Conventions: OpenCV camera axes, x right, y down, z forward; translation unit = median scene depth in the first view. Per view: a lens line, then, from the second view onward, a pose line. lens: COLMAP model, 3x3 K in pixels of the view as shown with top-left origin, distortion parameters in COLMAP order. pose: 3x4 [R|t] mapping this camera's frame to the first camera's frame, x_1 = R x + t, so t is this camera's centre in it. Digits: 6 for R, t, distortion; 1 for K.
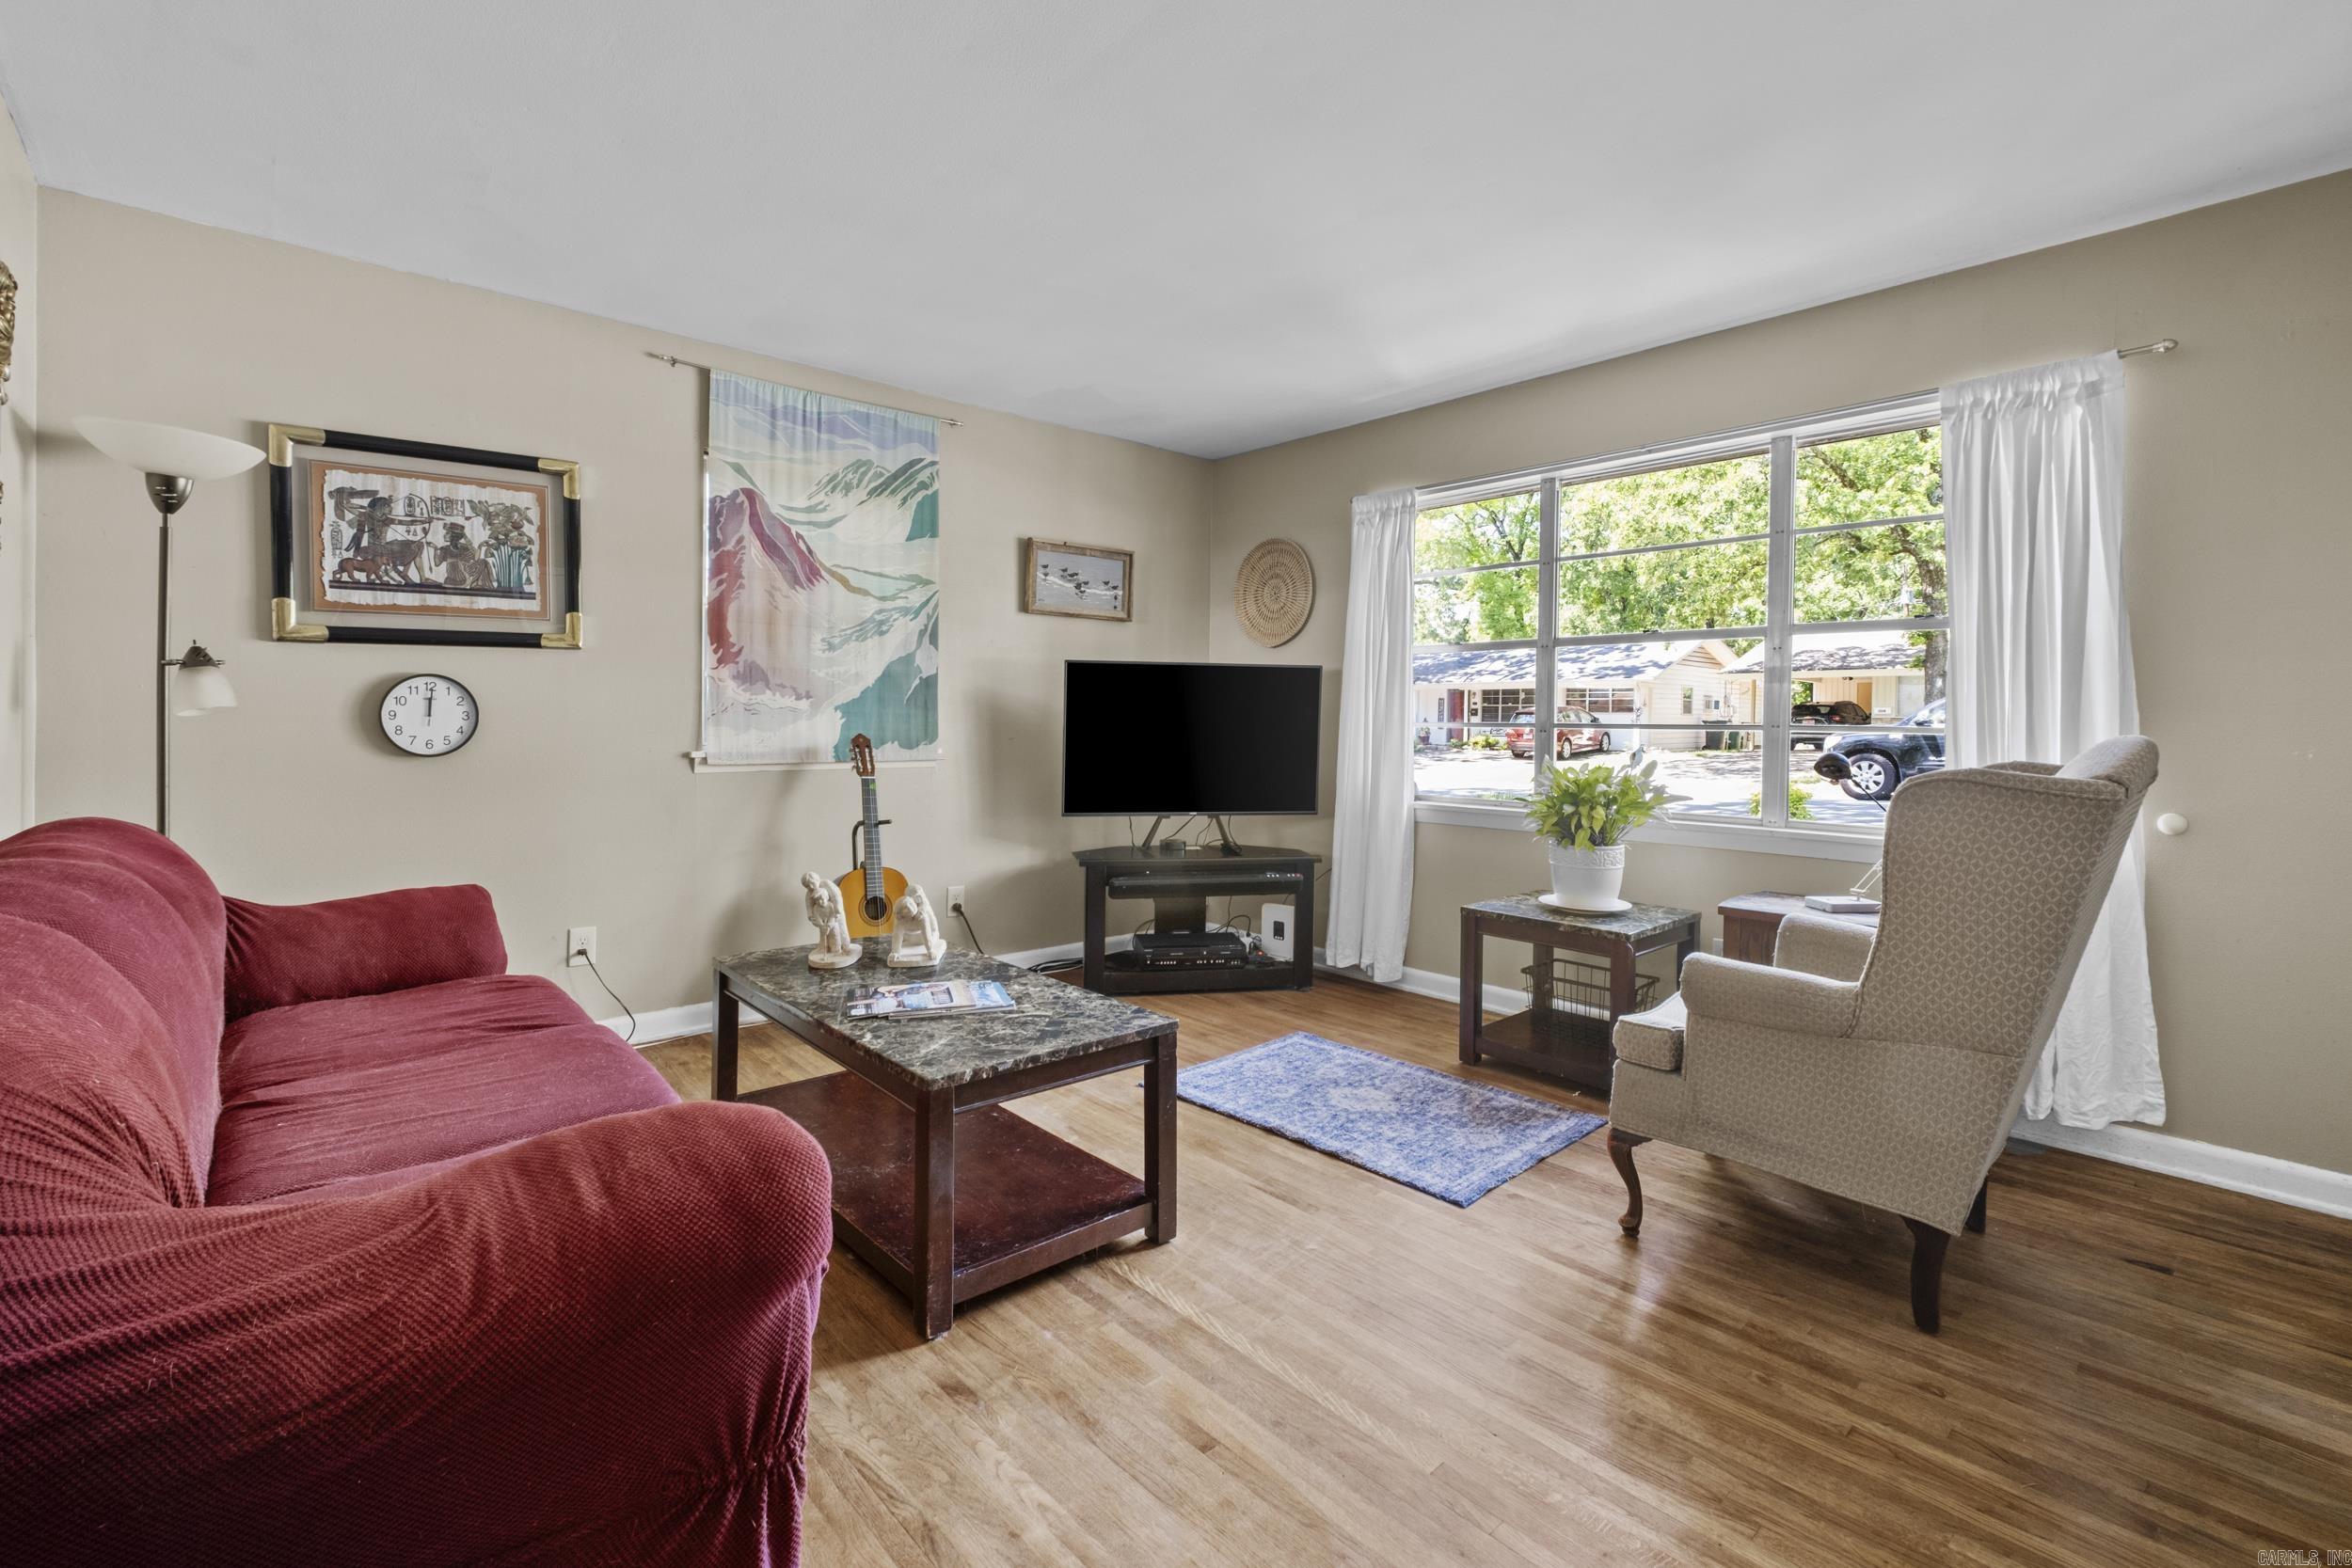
lens RADIAL K [[1031.9, 0, 1176.9], [0, 1031.9, 720.3], [0, 0, 1]] dist [-0.005163, 0.000159]
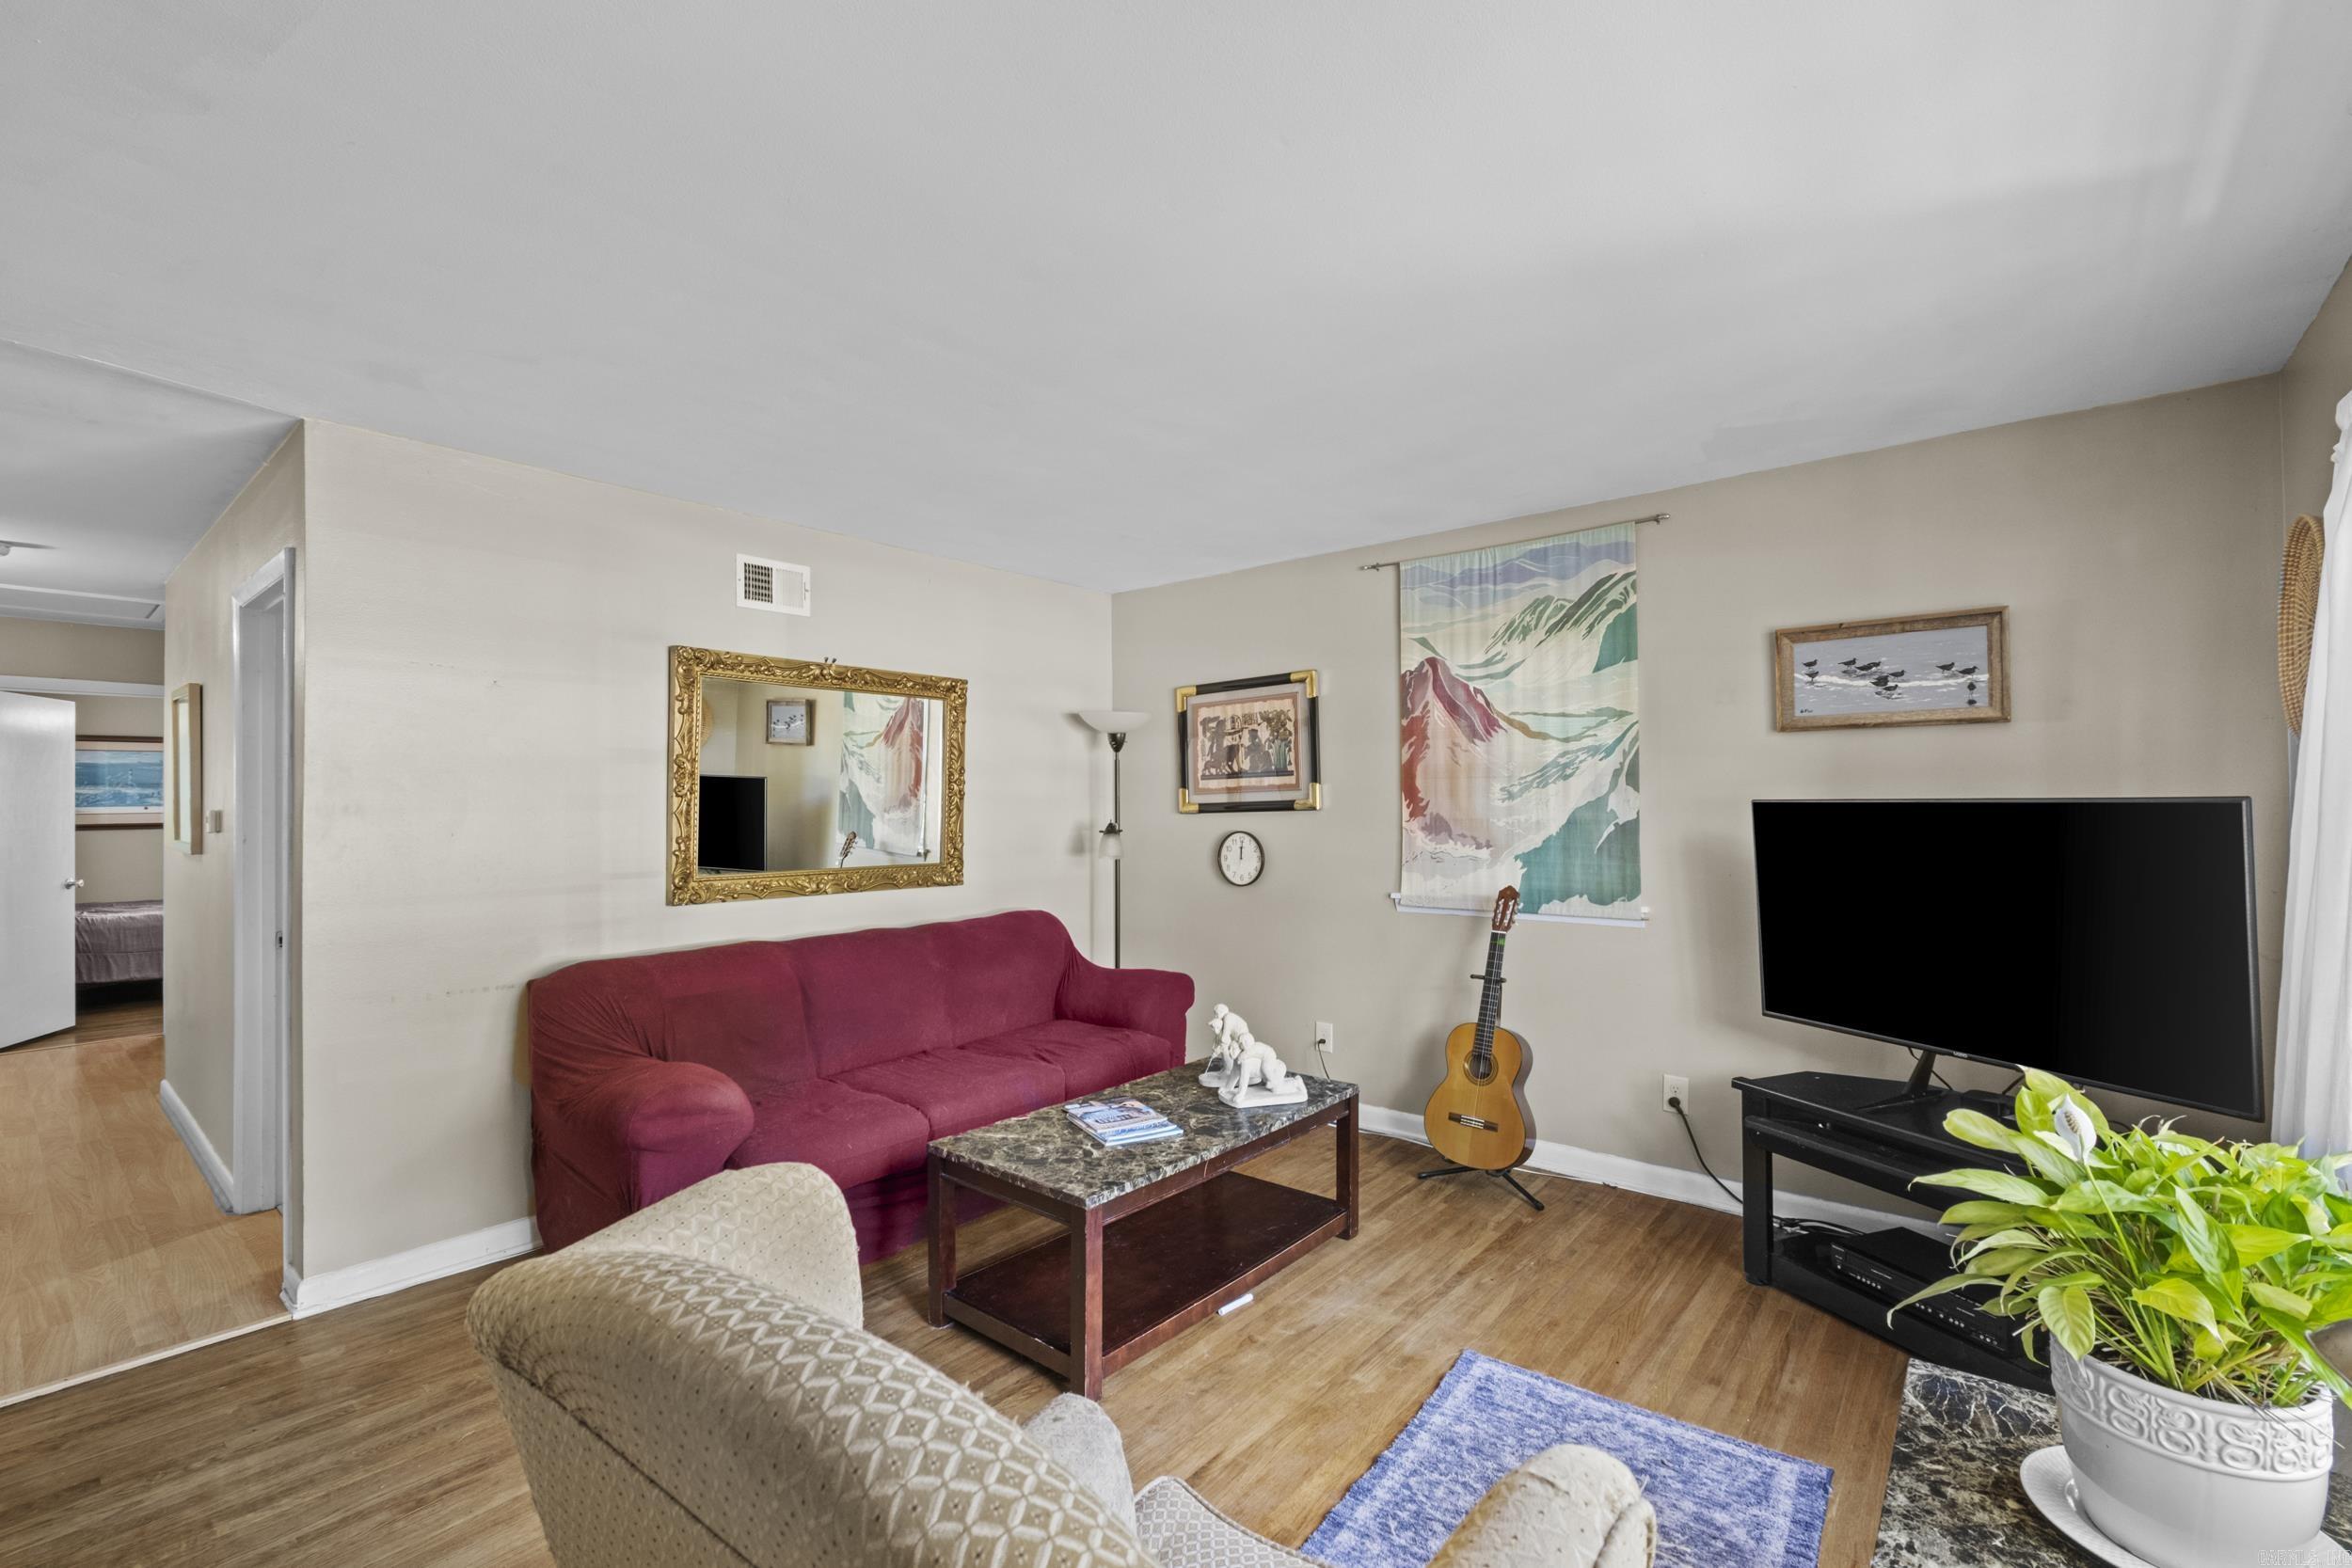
lens RADIAL K [[1031.9, 0, 1174.5], [0, 1031.9, 788.5], [0, 0, 1]] dist [-0.005163, 0.000159]
pose [[0.145720, -0.026257, -0.988977, 0.629268], [0.005621, 0.999654, -0.025712, -0.057146], [0.989310, -0.001812, 0.145817, 0.561225]]
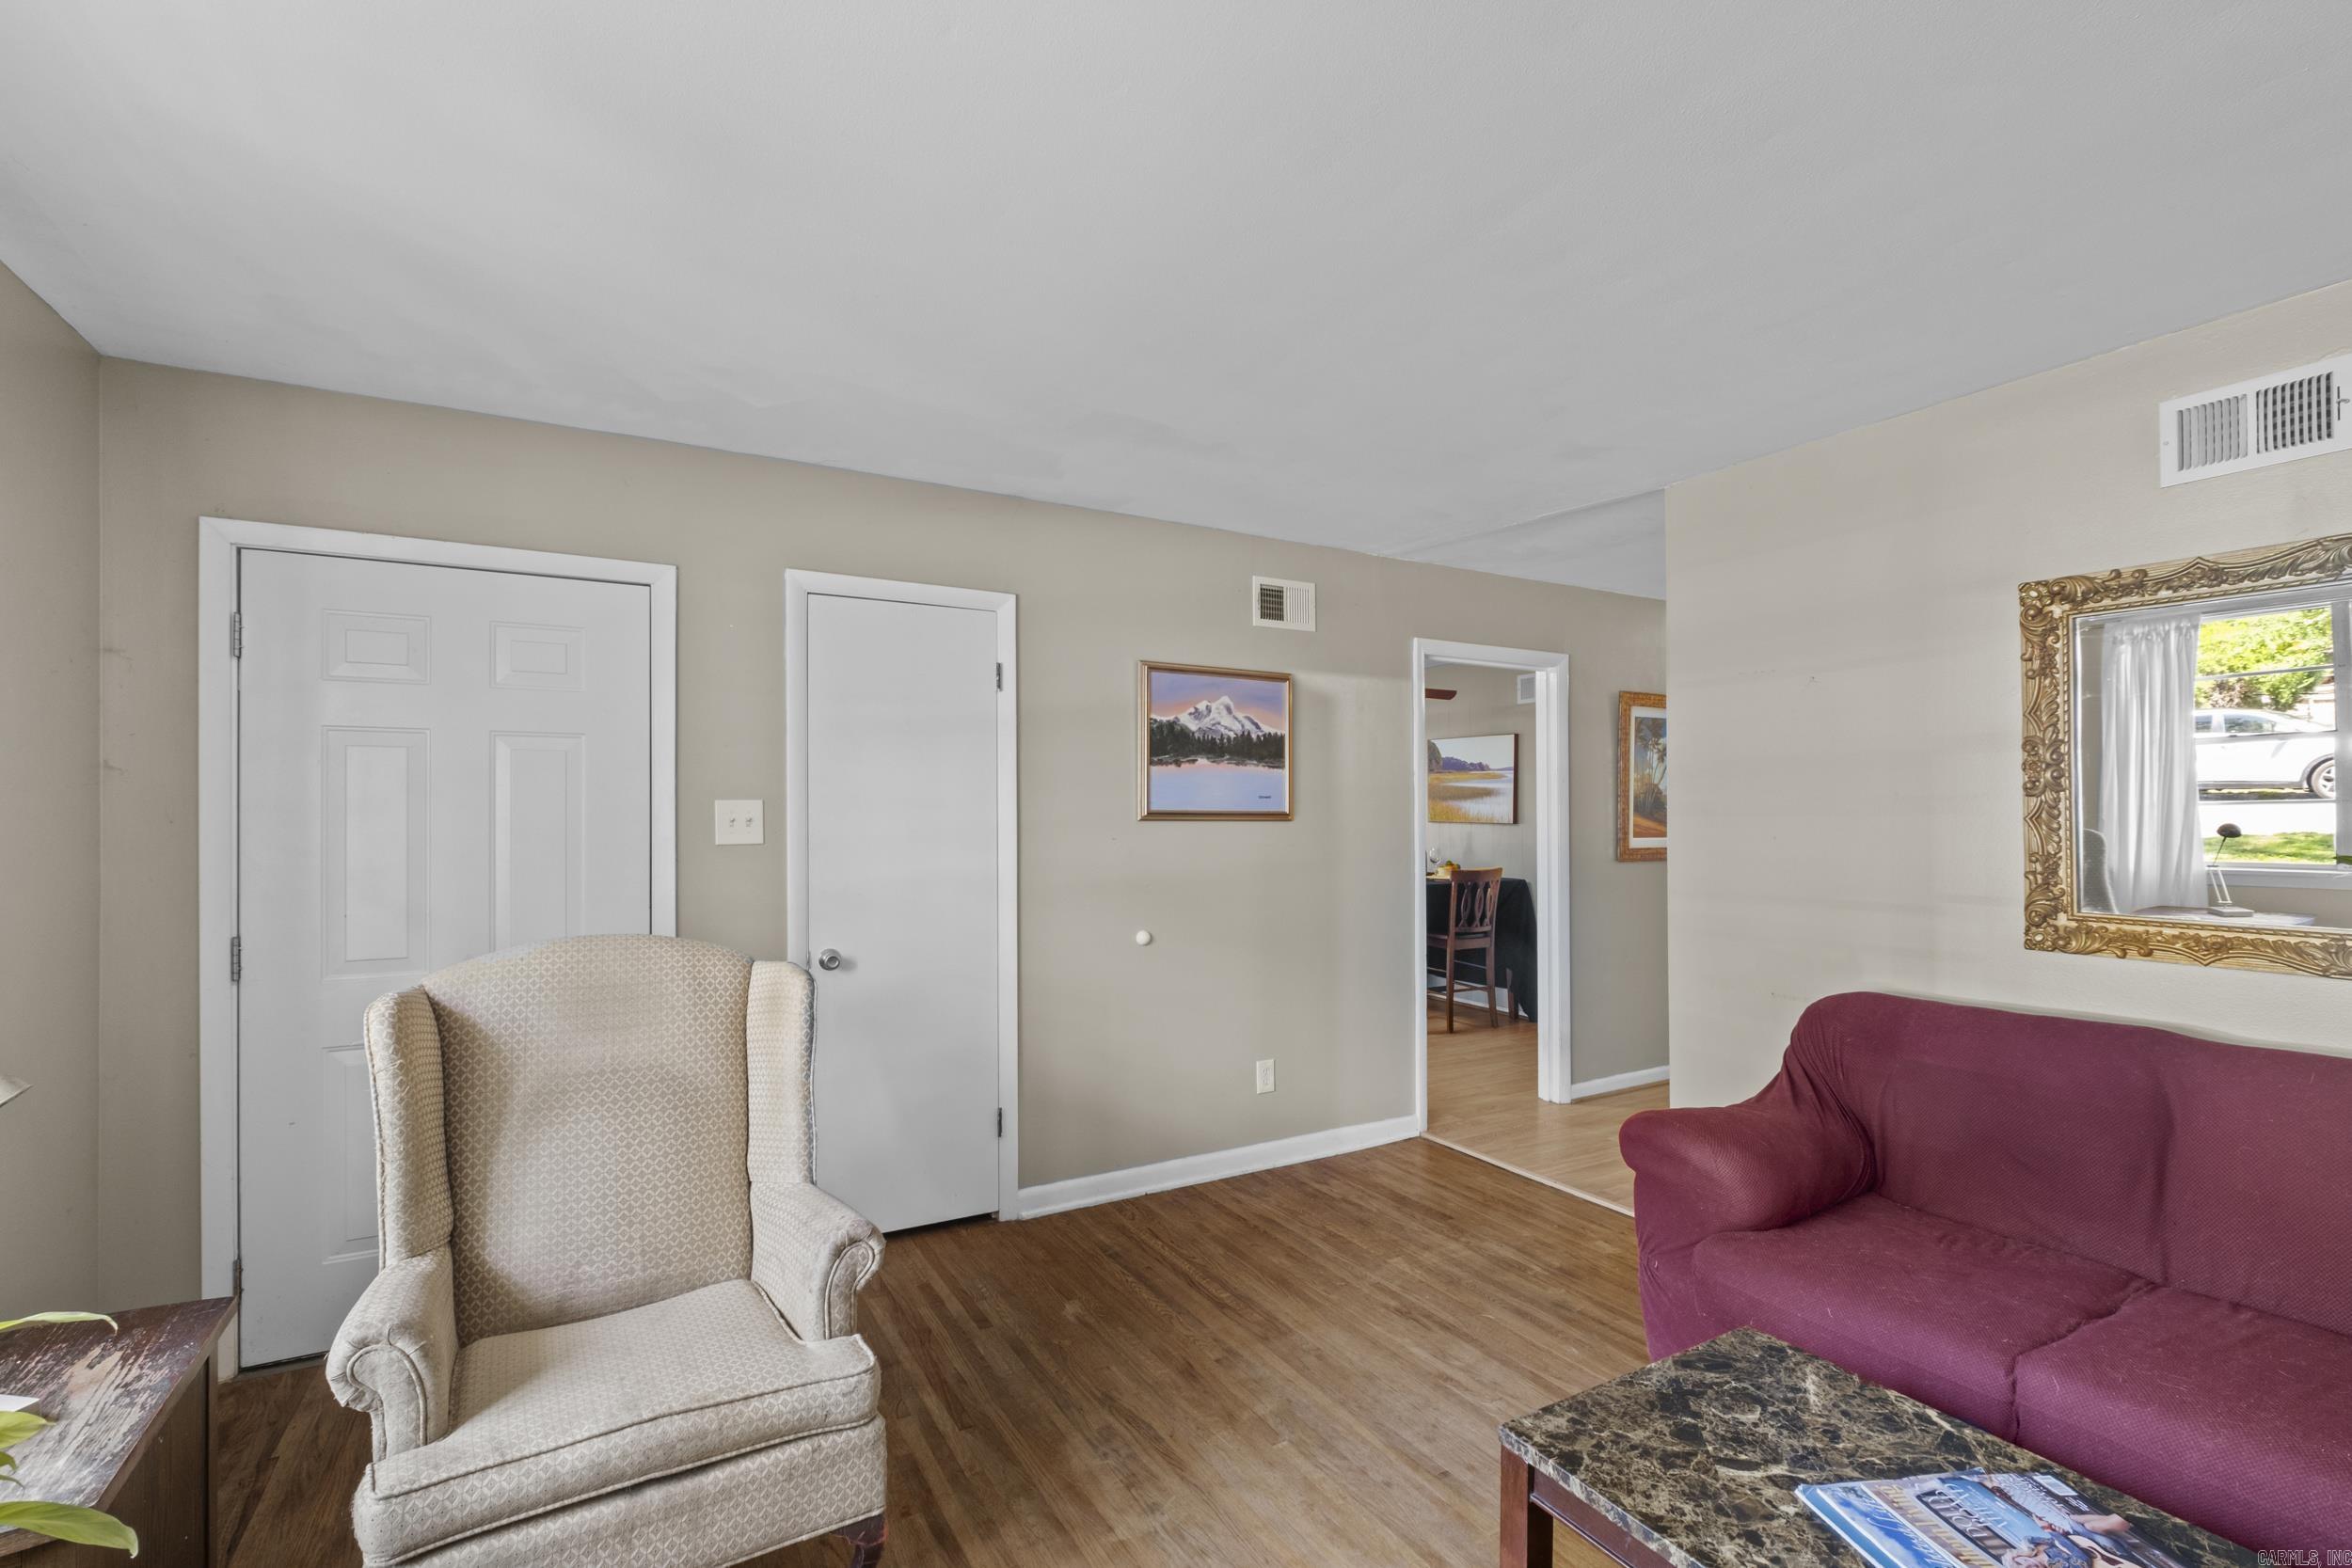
lens RADIAL K [[1031.9, 0, 1151.0], [0, 1031.9, 798.4], [0, 0, 1]] dist [-0.005163, 0.000159]
pose [[-0.973489, -0.001456, 0.228730, 0.041088], [-0.003748, 0.999947, -0.009587, -0.066241], [-0.228704, -0.010190, -0.973443, 1.024095]]
